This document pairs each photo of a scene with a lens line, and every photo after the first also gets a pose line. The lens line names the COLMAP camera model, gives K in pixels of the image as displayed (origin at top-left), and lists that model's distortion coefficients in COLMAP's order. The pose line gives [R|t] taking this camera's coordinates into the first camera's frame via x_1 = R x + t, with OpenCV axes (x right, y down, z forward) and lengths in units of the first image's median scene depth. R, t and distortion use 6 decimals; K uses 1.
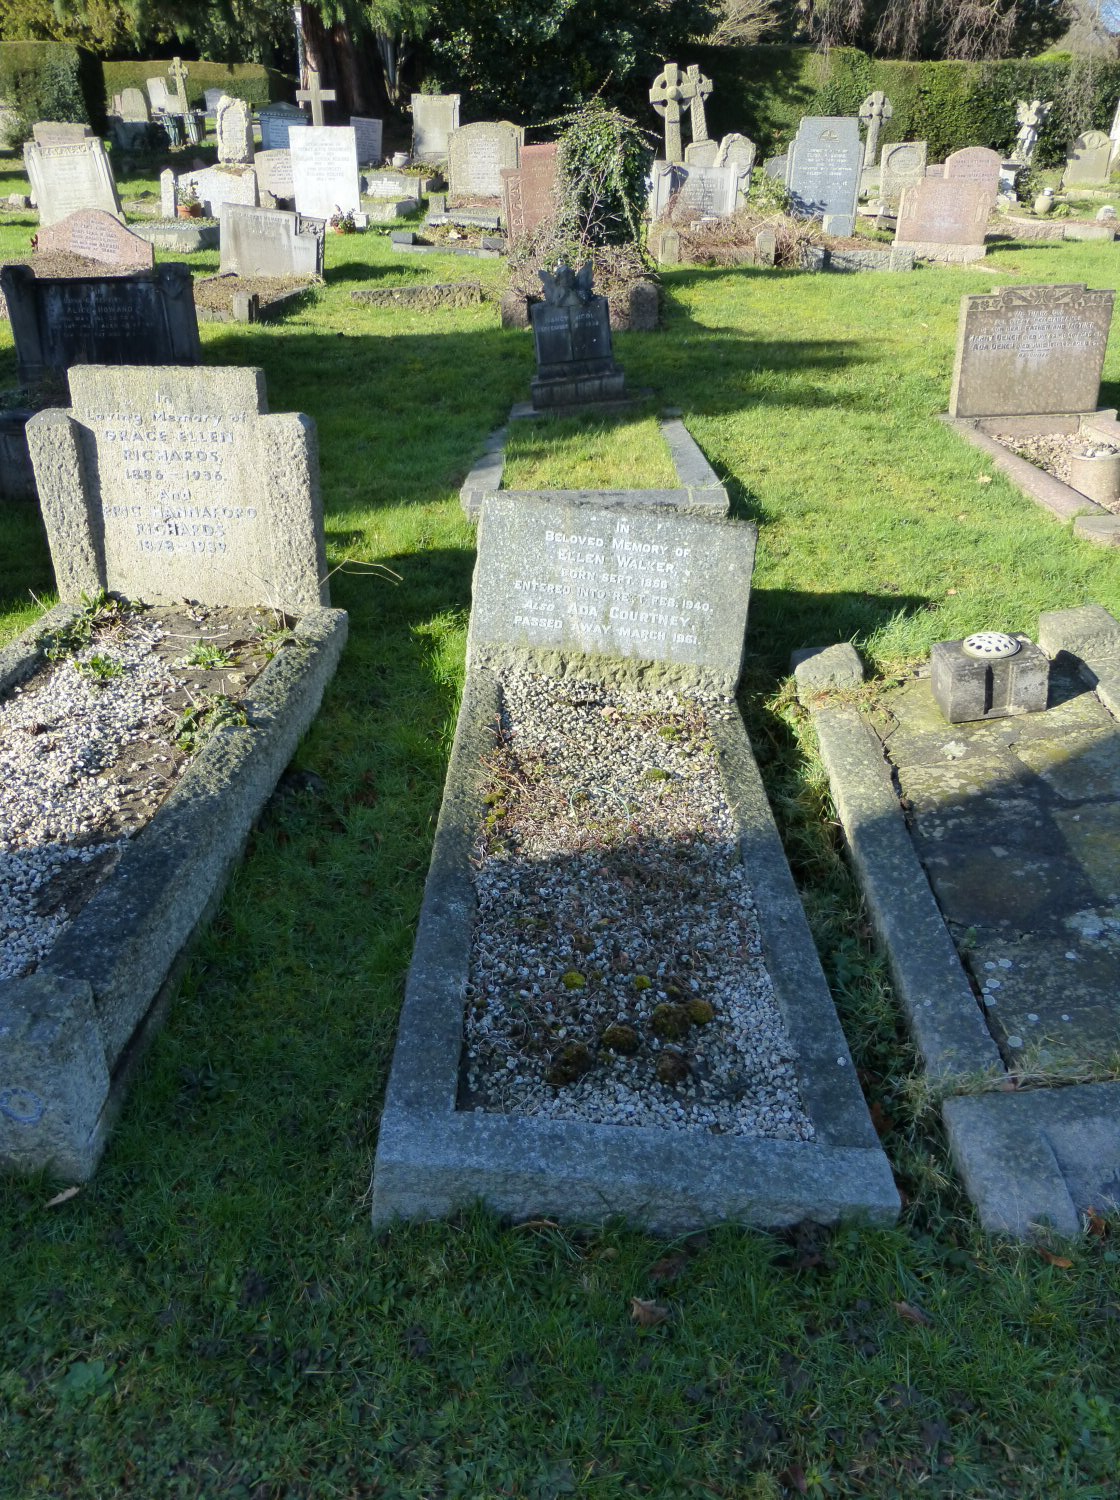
lens RADIAL K [[1120.8, 0, 560.0], [0, 1120.8, 750.0], [0, 0, 1]] dist [-0.045100, 0.039920]
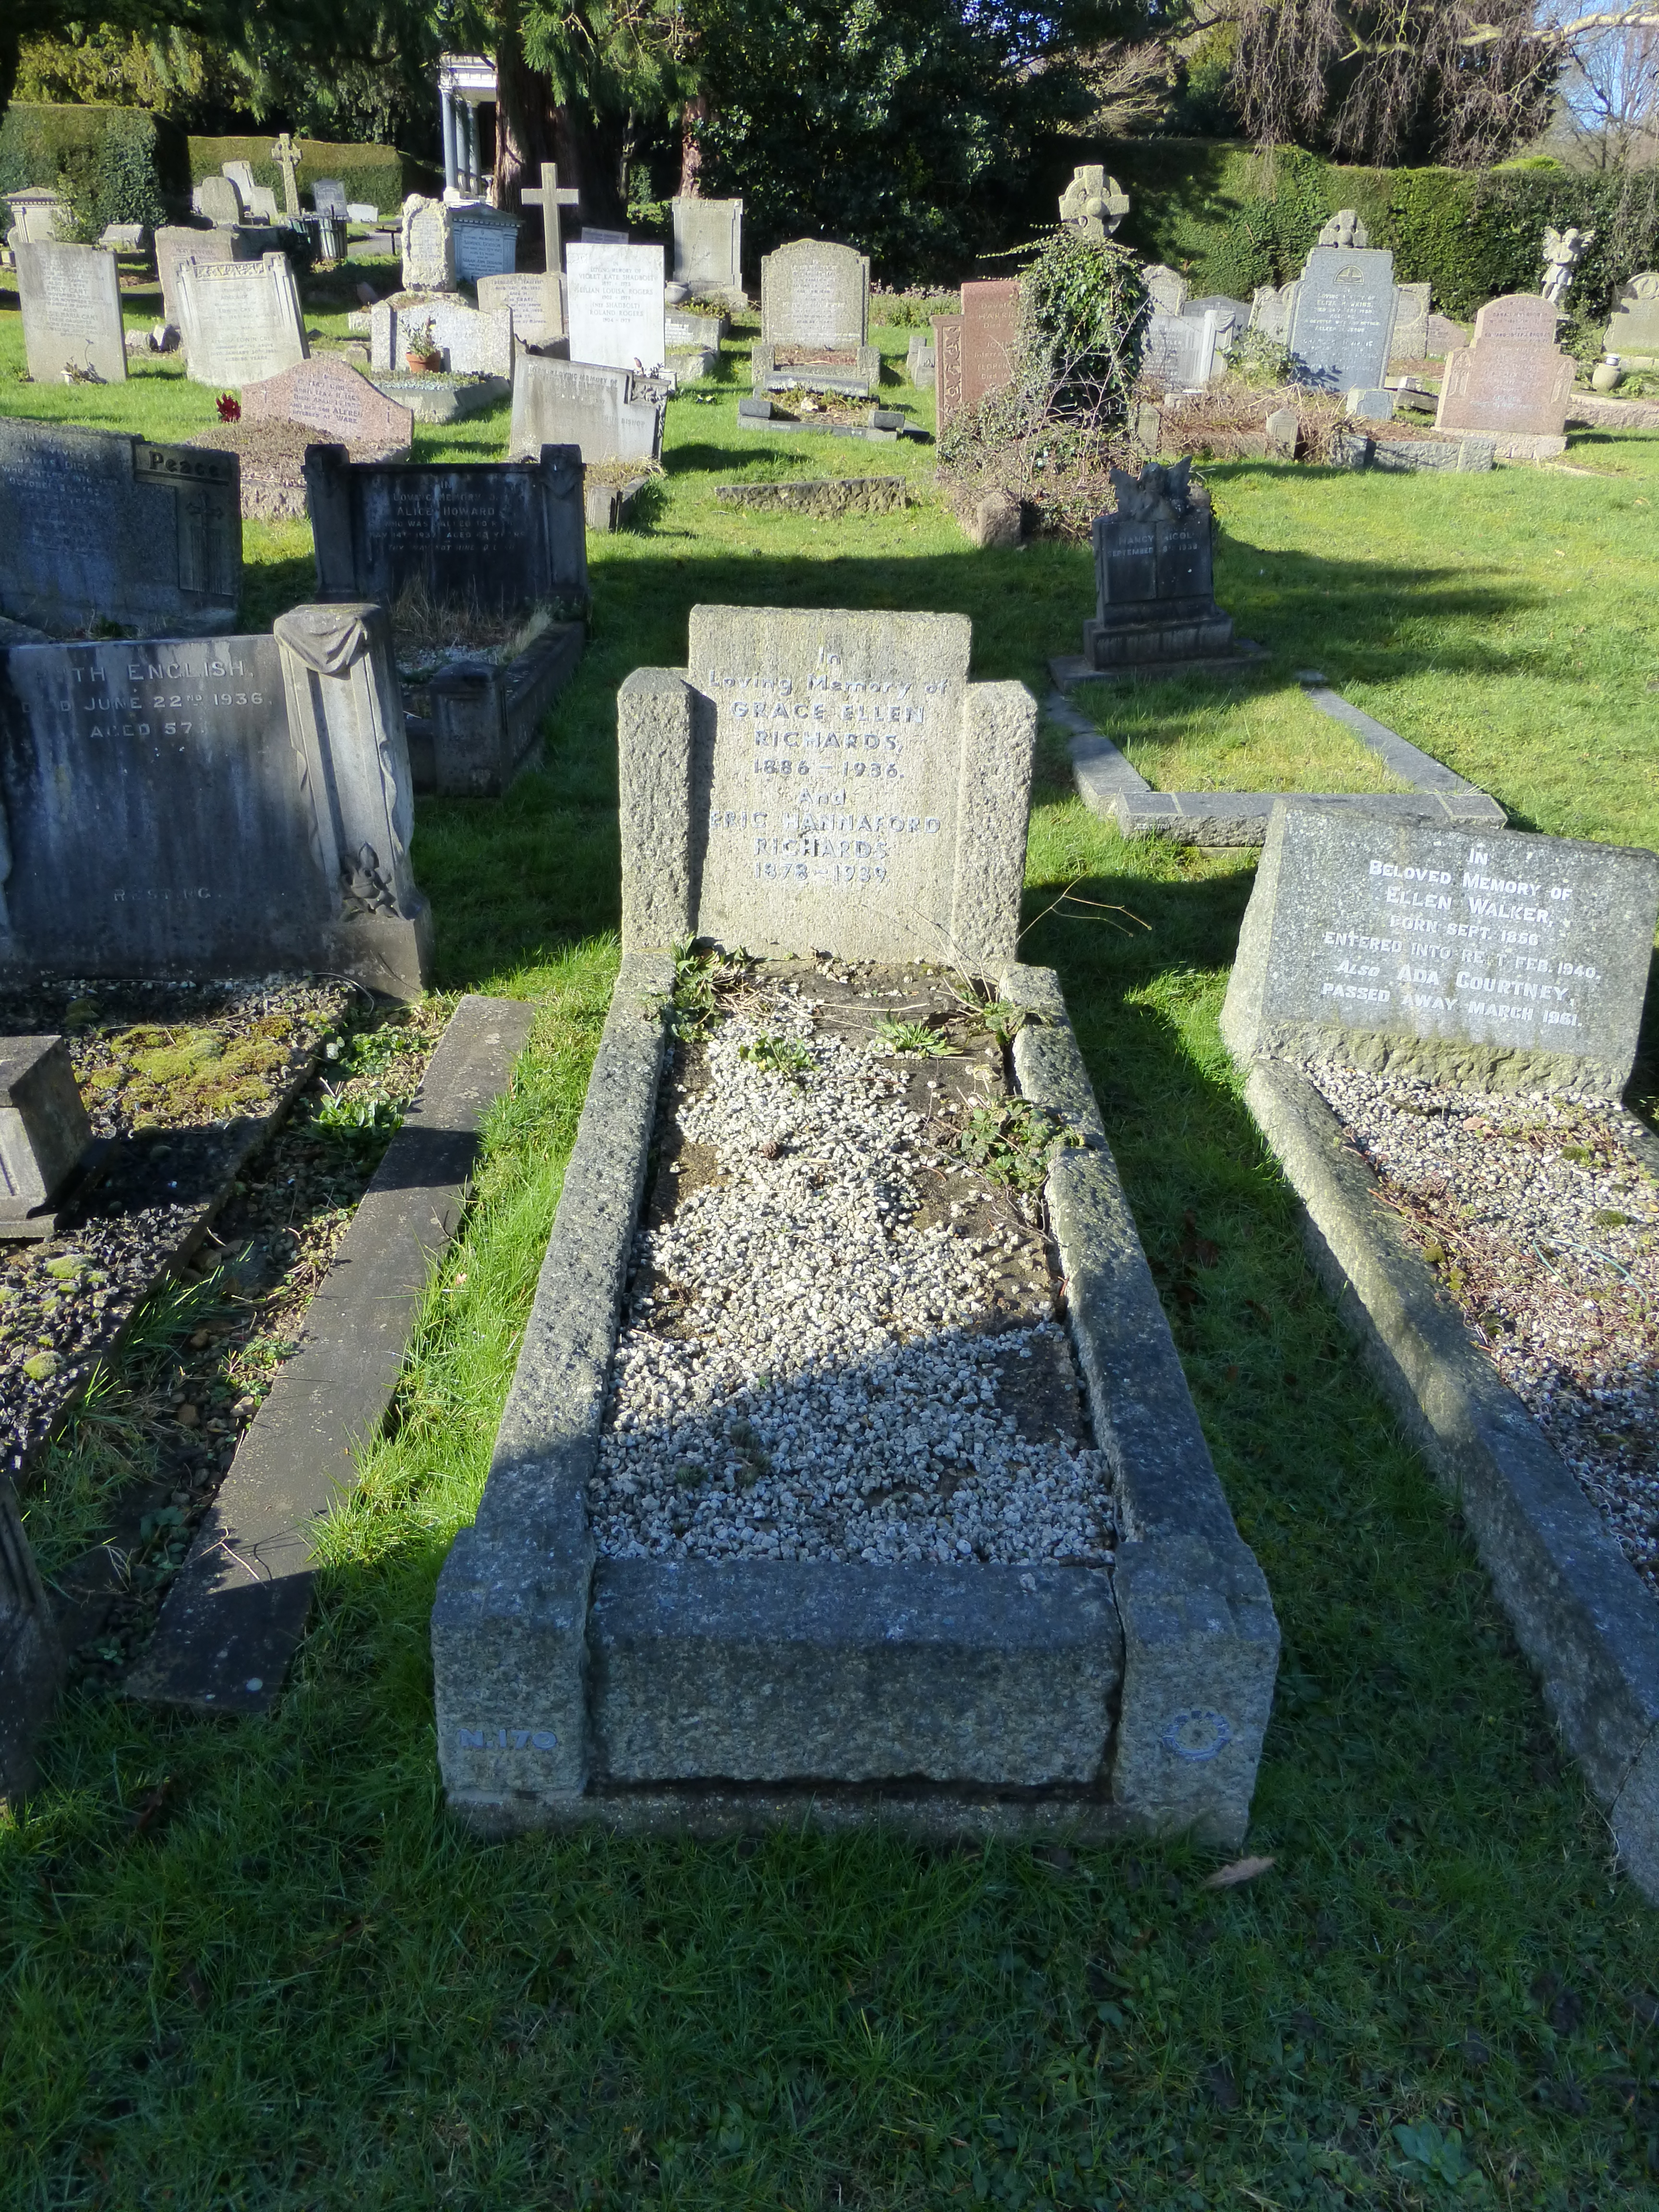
lens RADIAL K [[1652.8, 0, 829.5], [0, 1652.8, 1106.0], [0, 0, 1]] dist [-0.045100, 0.039920]
pose [[0.999478, 0.006865, 0.031570, -0.150478], [-0.006009, 0.999614, -0.027120, -0.006107], [-0.031744, 0.026916, 0.999134, 0.002032]]
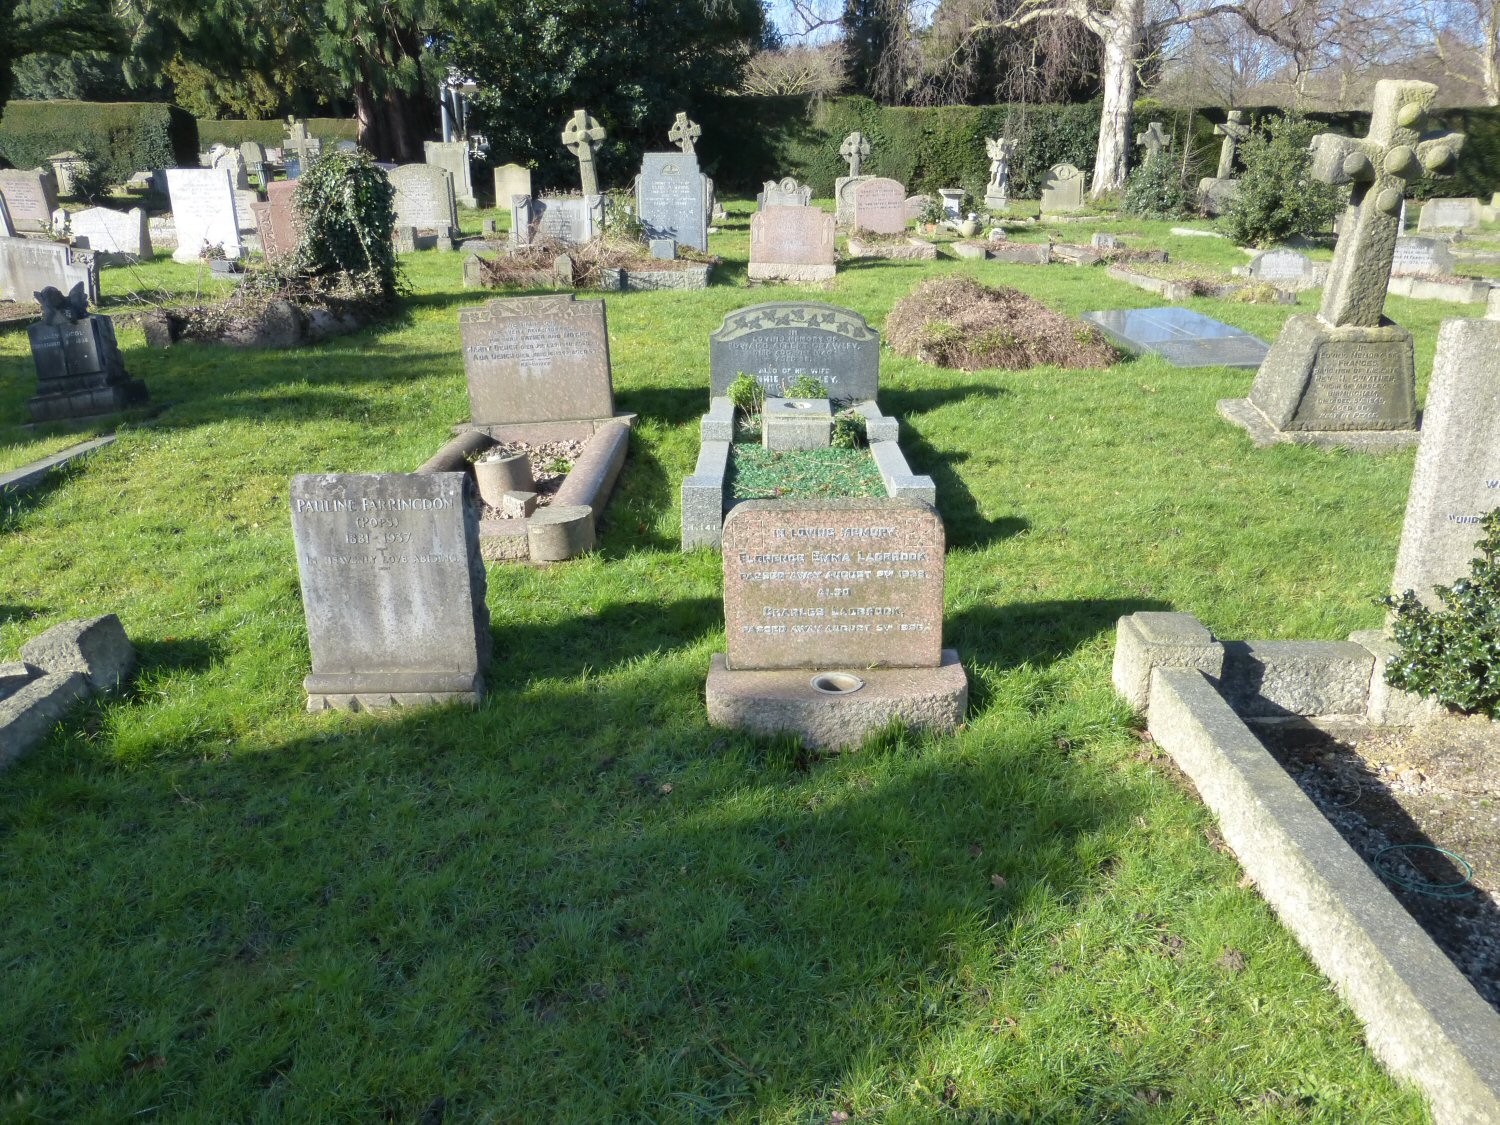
lens RADIAL K [[1116.9, 0, 753.1], [0, 1116.9, 556.0], [0, 0, 1]] dist [-0.026484, 0.019181]
pose [[0.999920, -0.010203, -0.007438, 0.438501], [0.008717, 0.983990, -0.178010, -0.003085], [0.009136, 0.177931, 0.984001, 0.030145]]
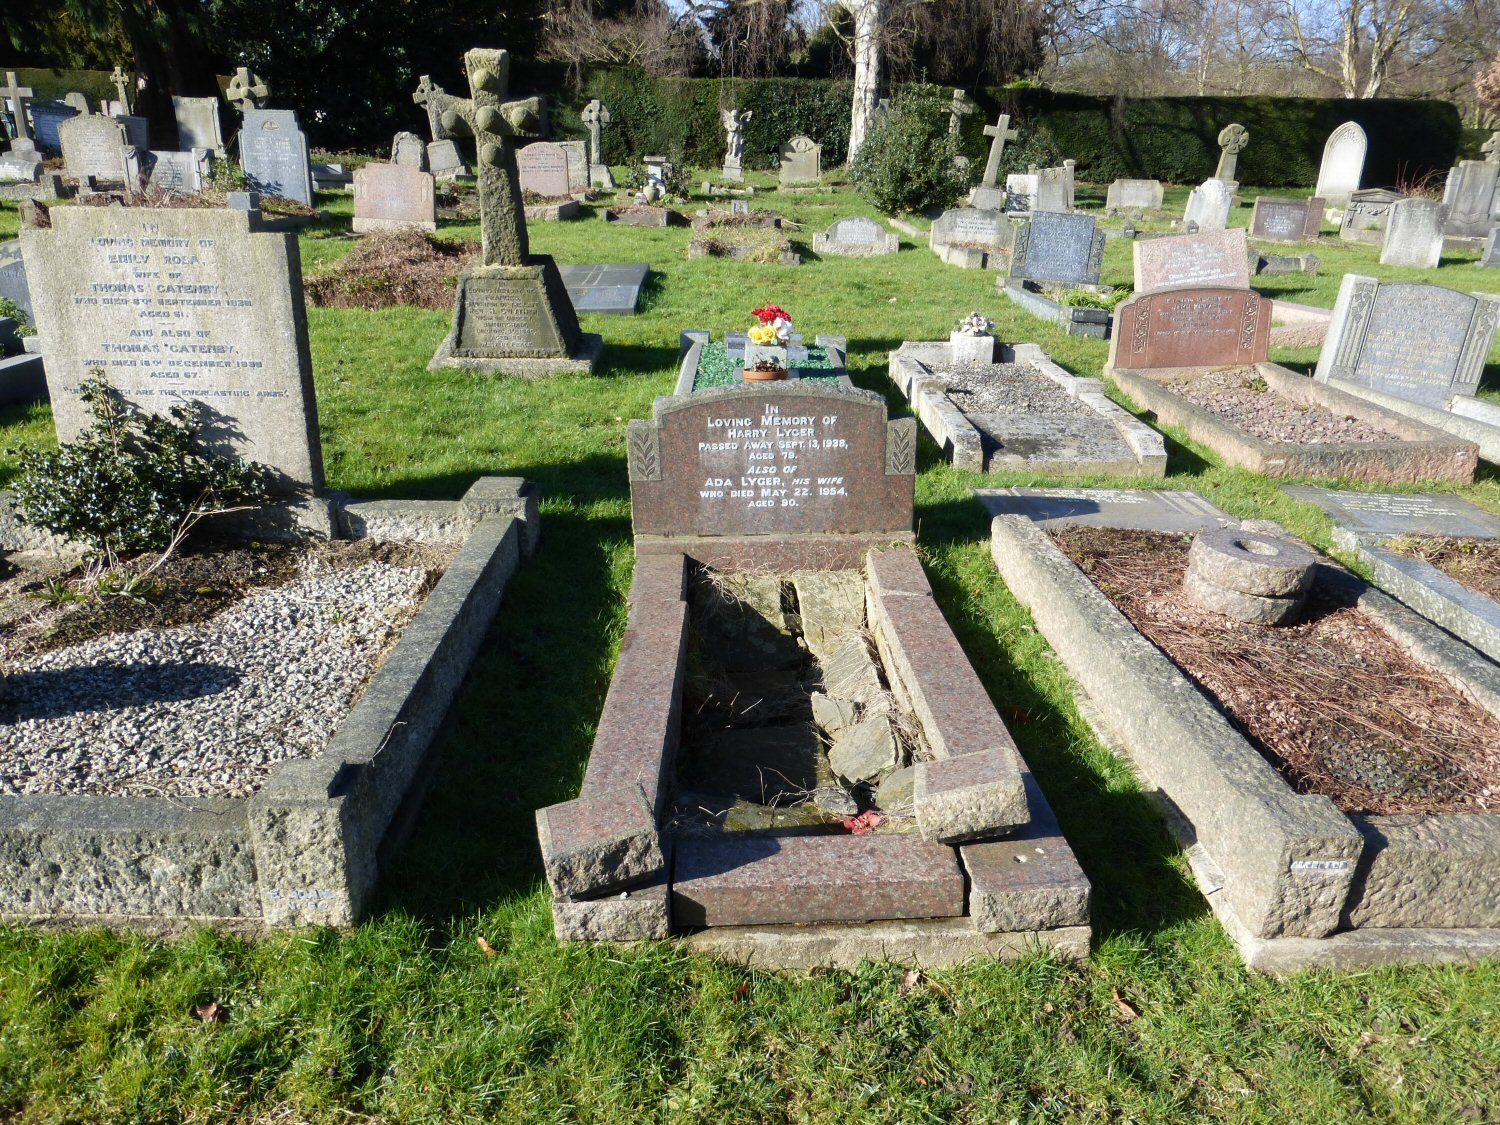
lens RADIAL K [[1119.2, 0, 744.3], [0, 1119.2, 562.7], [0, 0, 1]] dist [-0.039505, 0.032944]
pose [[0.999544, 0.008446, 0.028991, 0.928195], [-0.003968, 0.988501, -0.151164, 0.061384], [-0.029935, 0.150980, 0.988083, -0.064497]]
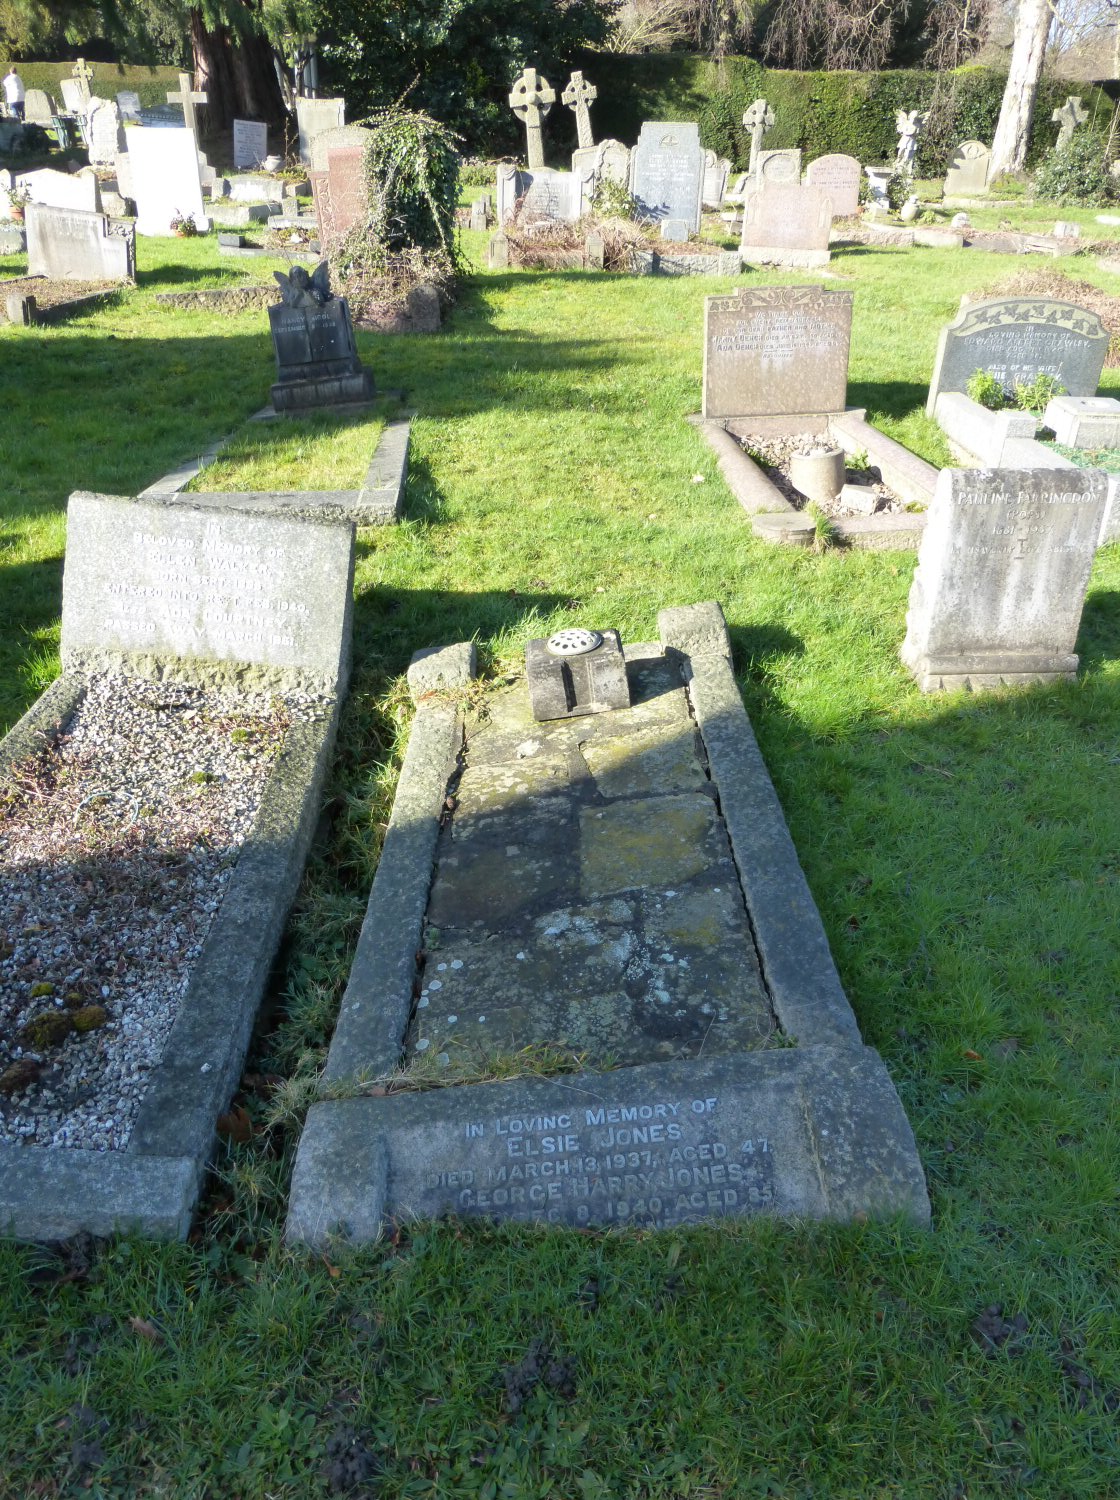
lens RADIAL K [[1119.2, 0, 567.1], [0, 1119.2, 750.0], [0, 0, 1]] dist [-0.039505, 0.032944]
pose [[0.998866, -0.014602, 0.045326, 0.129014], [0.014837, 0.999878, -0.004856, 0.002477], [-0.045249, 0.005523, 0.998960, 0.002503]]
